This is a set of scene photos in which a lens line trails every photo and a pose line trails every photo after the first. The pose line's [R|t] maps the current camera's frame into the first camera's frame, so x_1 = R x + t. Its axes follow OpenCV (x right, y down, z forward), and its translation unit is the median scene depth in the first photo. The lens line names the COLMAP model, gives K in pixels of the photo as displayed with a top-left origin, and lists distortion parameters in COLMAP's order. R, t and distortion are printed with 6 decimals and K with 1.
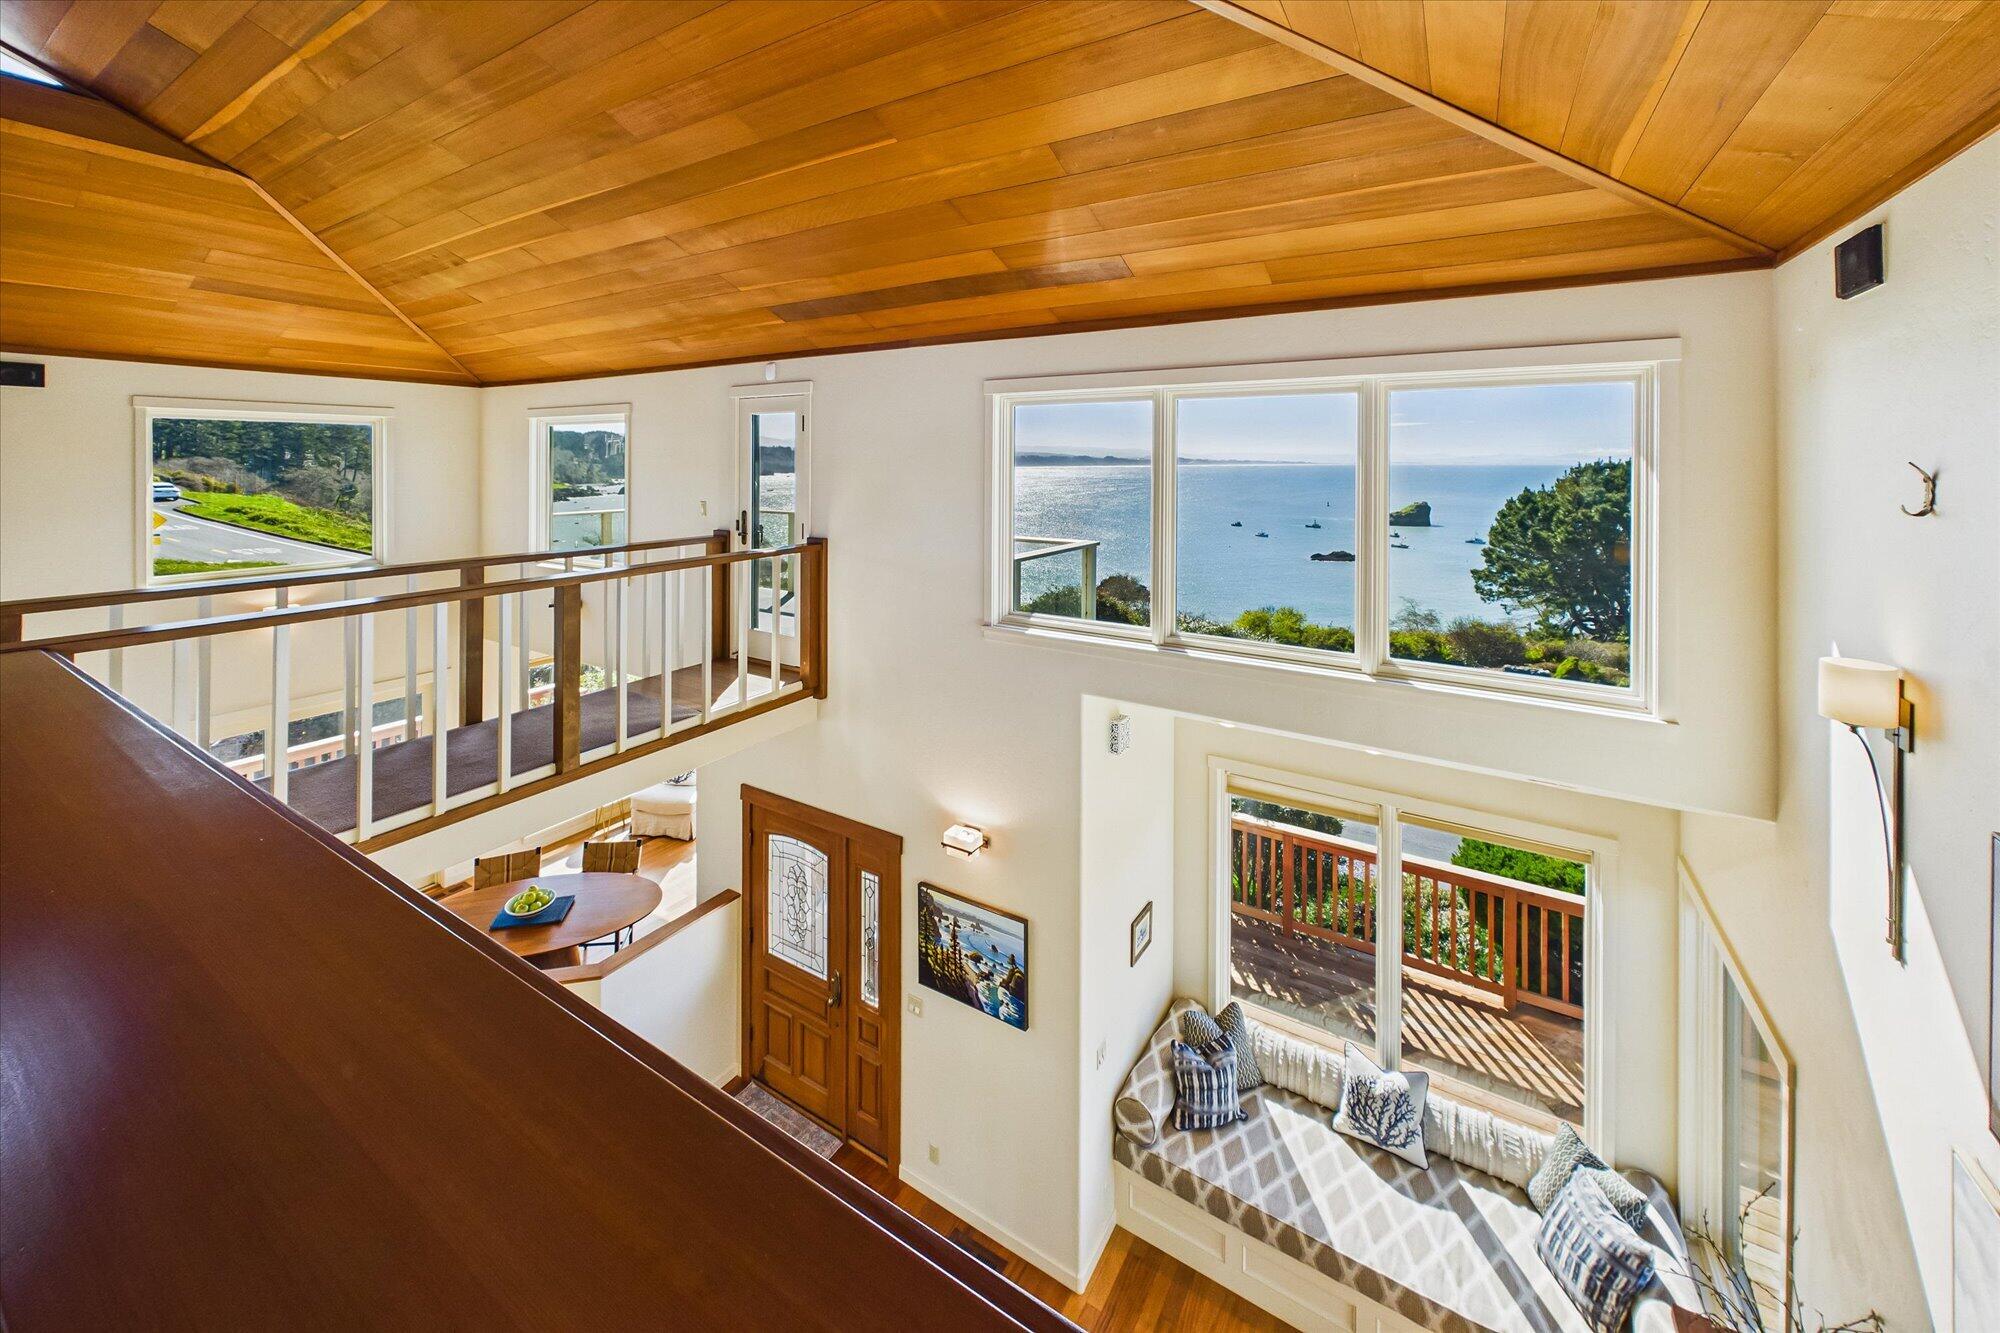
lens RADIAL K [[763.6, 0, 994.7], [0, 763.6, 465.8], [0, 0, 1]] dist [-0.000204, 0.000181]
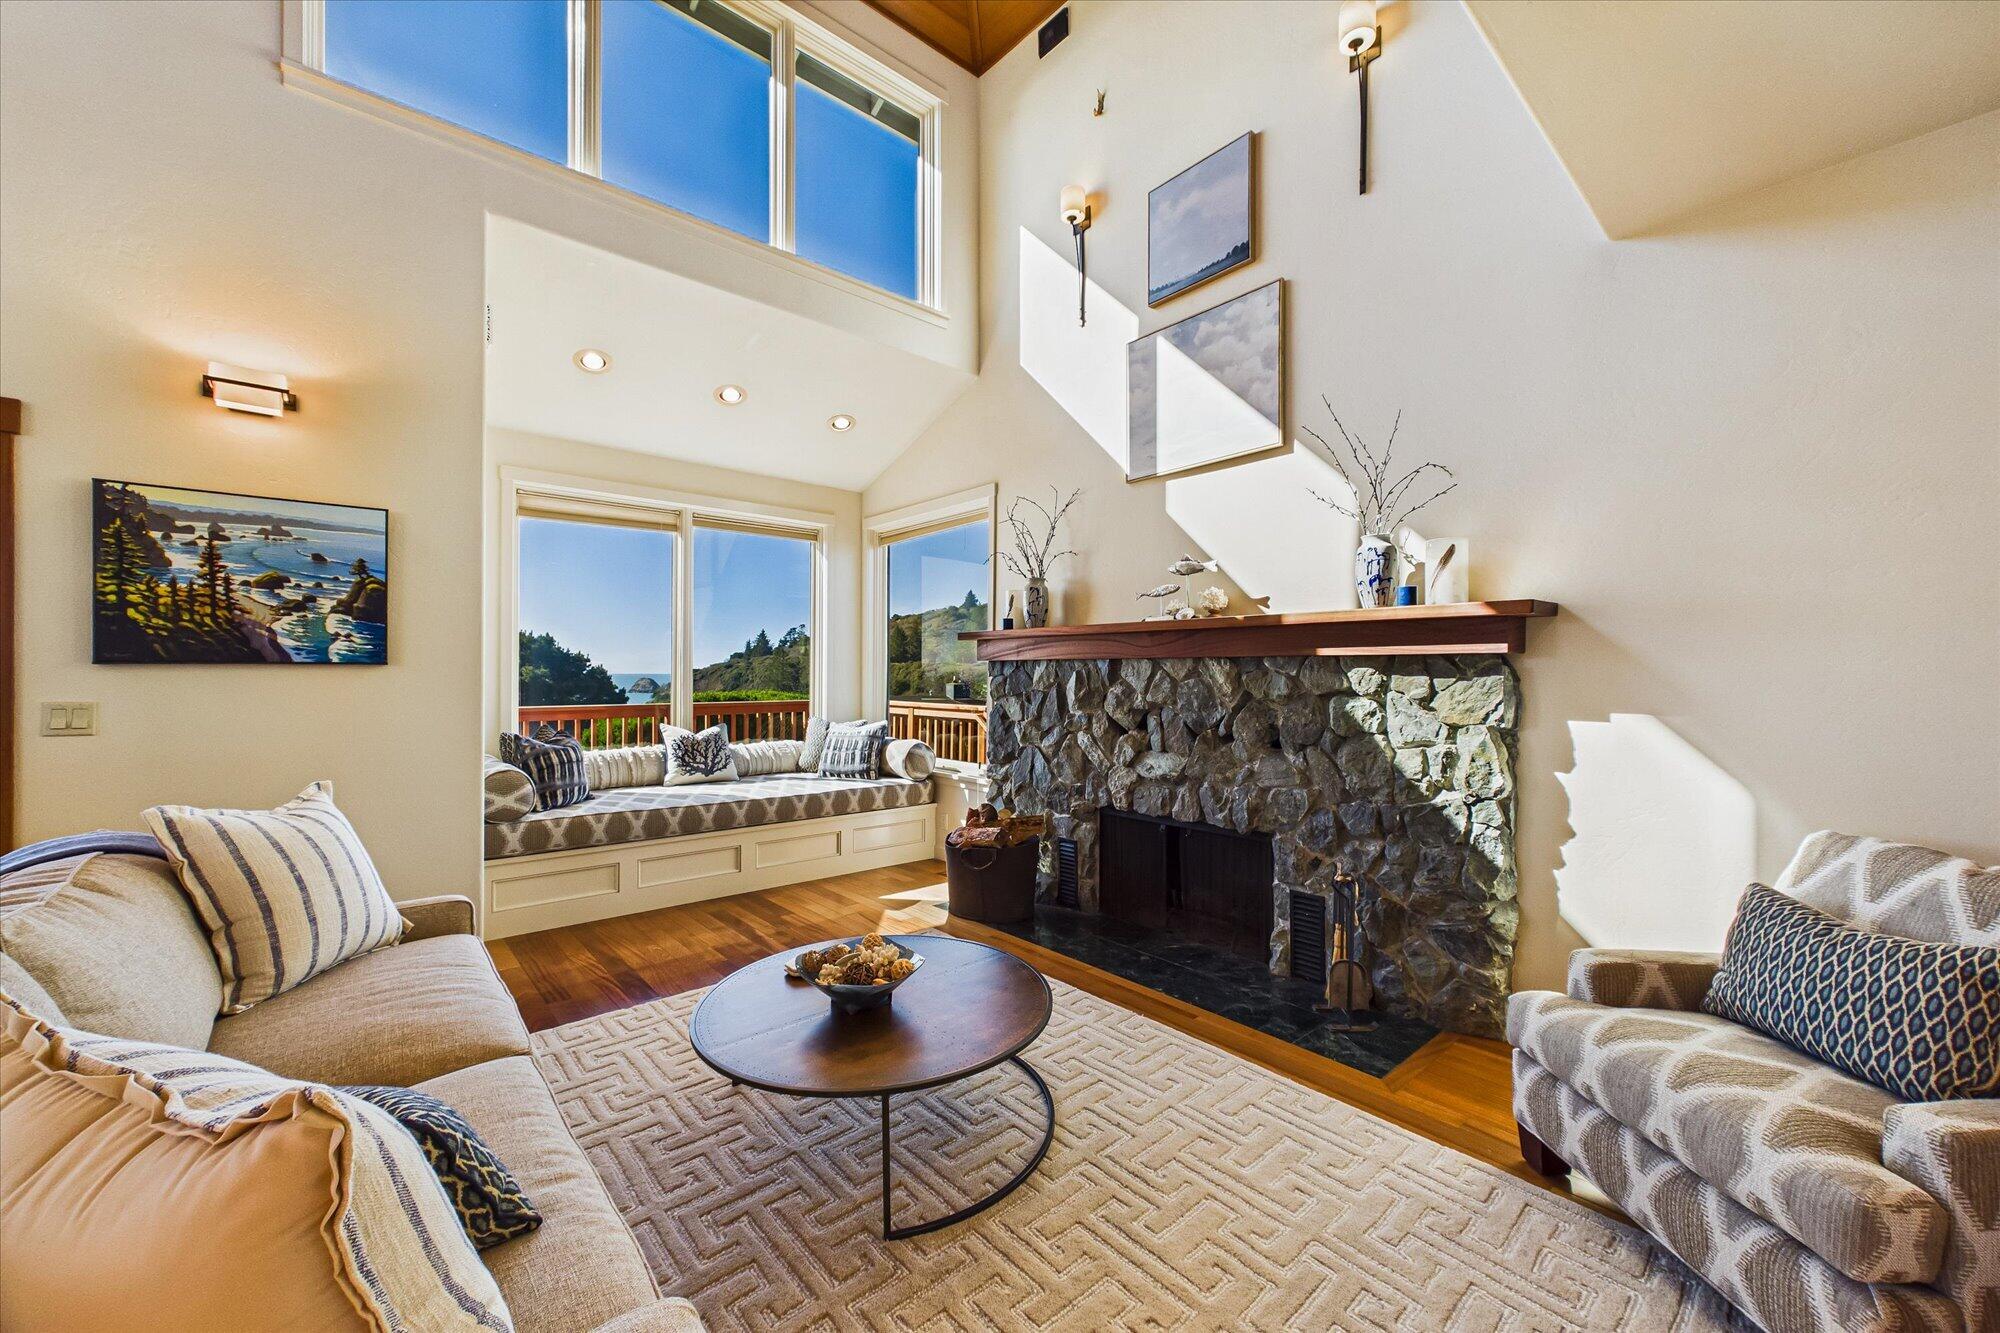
lens RADIAL K [[772.8, 0, 1000.0], [0, 772.8, 666.5], [0, 0, 1]] dist [0.001066, 0.000144]
pose [[0.286899, 0.004923, 0.957948, -0.459963], [0.000027, 0.999987, -0.005147, 0.719653], [-0.957961, 0.001503, 0.286895, 0.250636]]
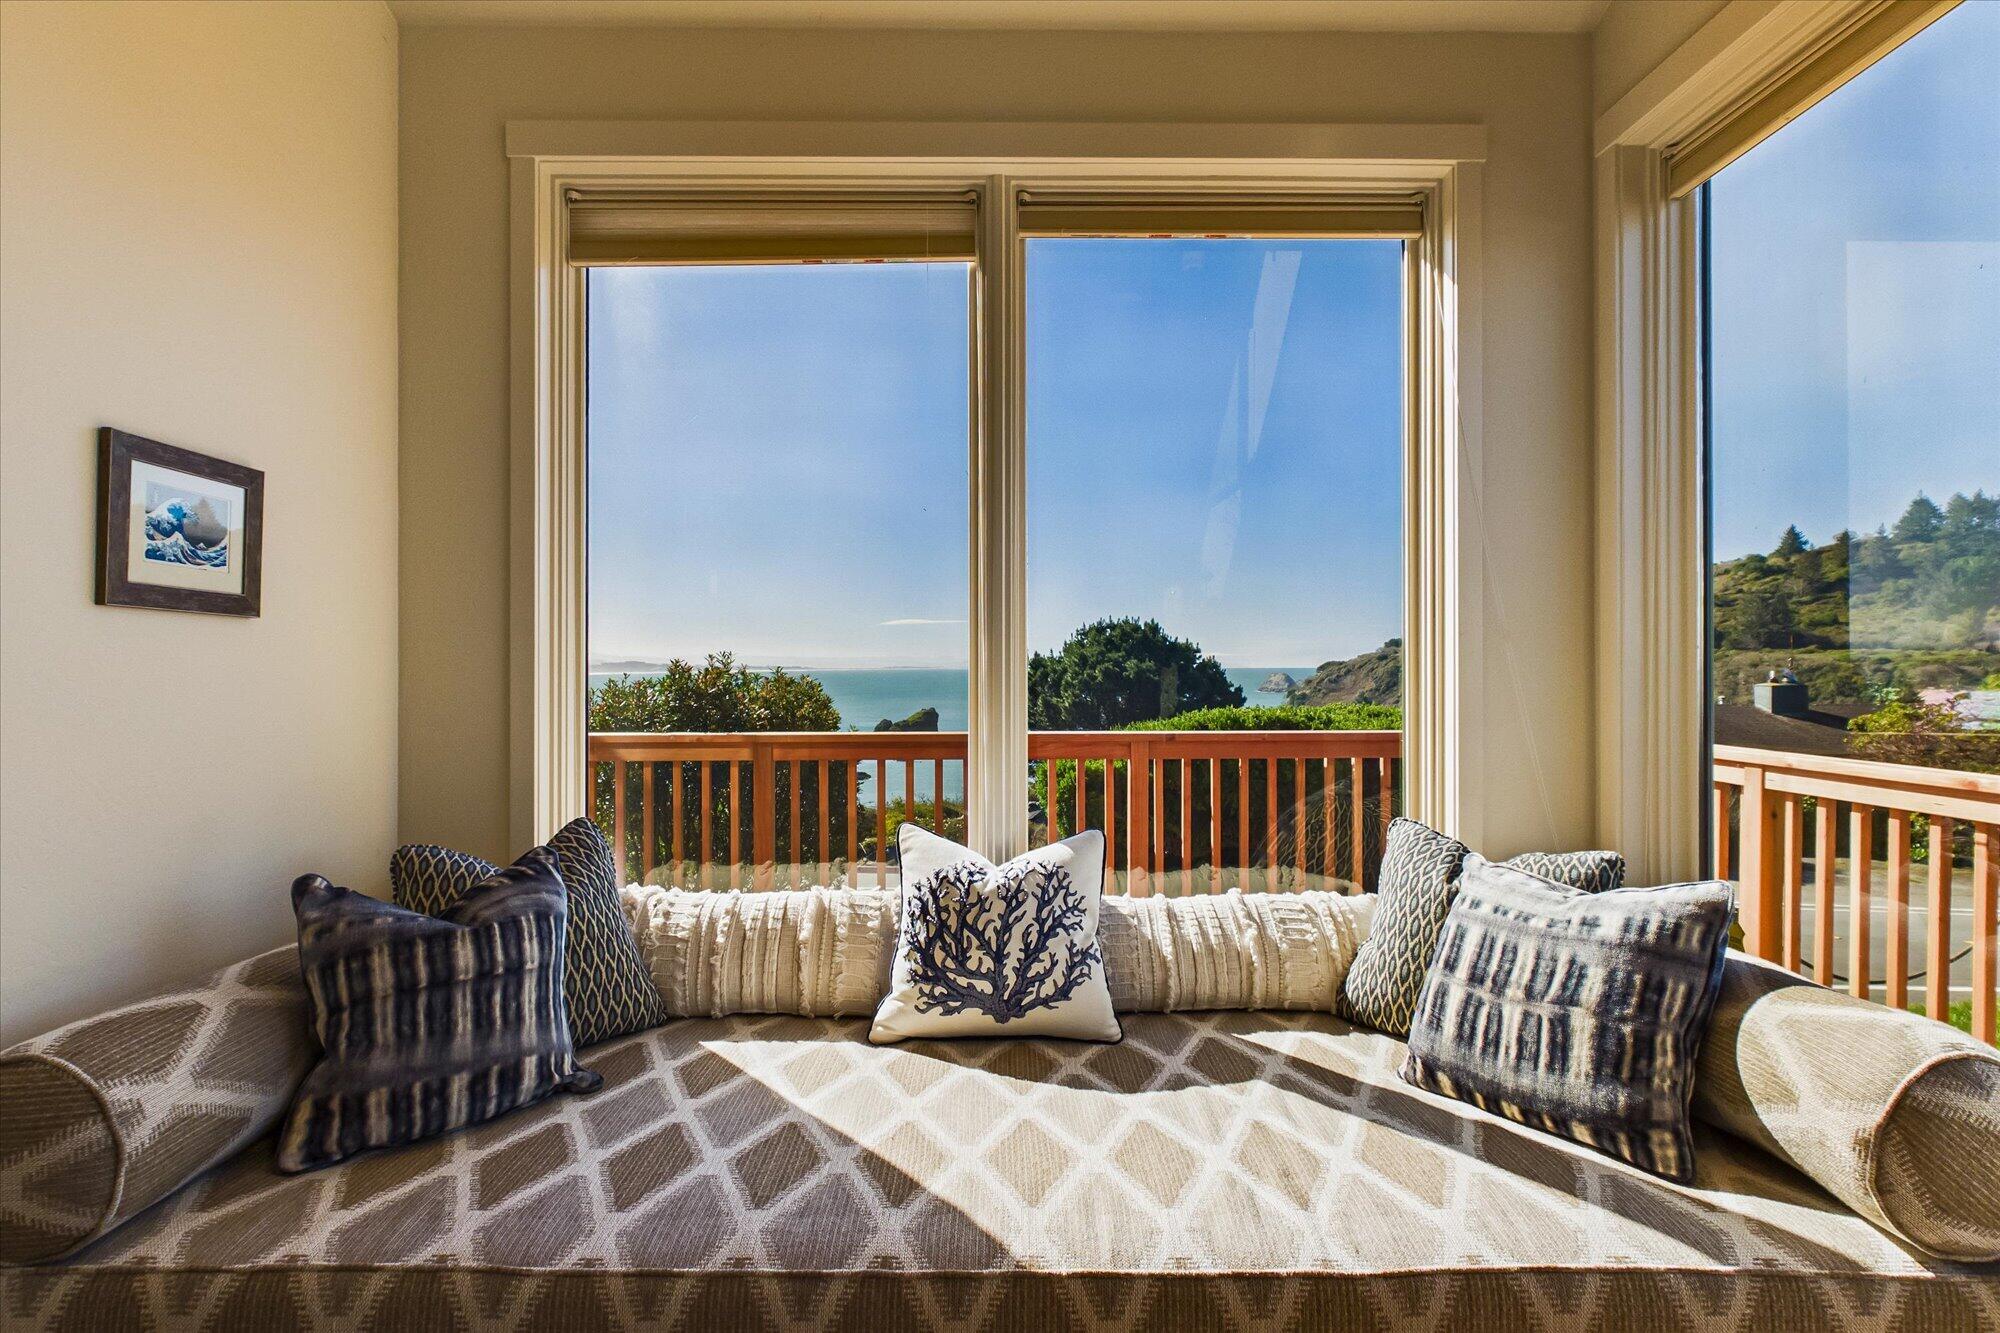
lens RADIAL K [[1010.3, 0, 995.5], [0, 1010.3, 661.3], [0, 0, 1]] dist [0.000957, -0.000191]
pose [[0.839178, -0.002752, 0.543850, 0.257596], [0.005819, 0.999975, -0.003919, 0.720709], [-0.543826, 0.006454, 0.839173, 0.618343]]
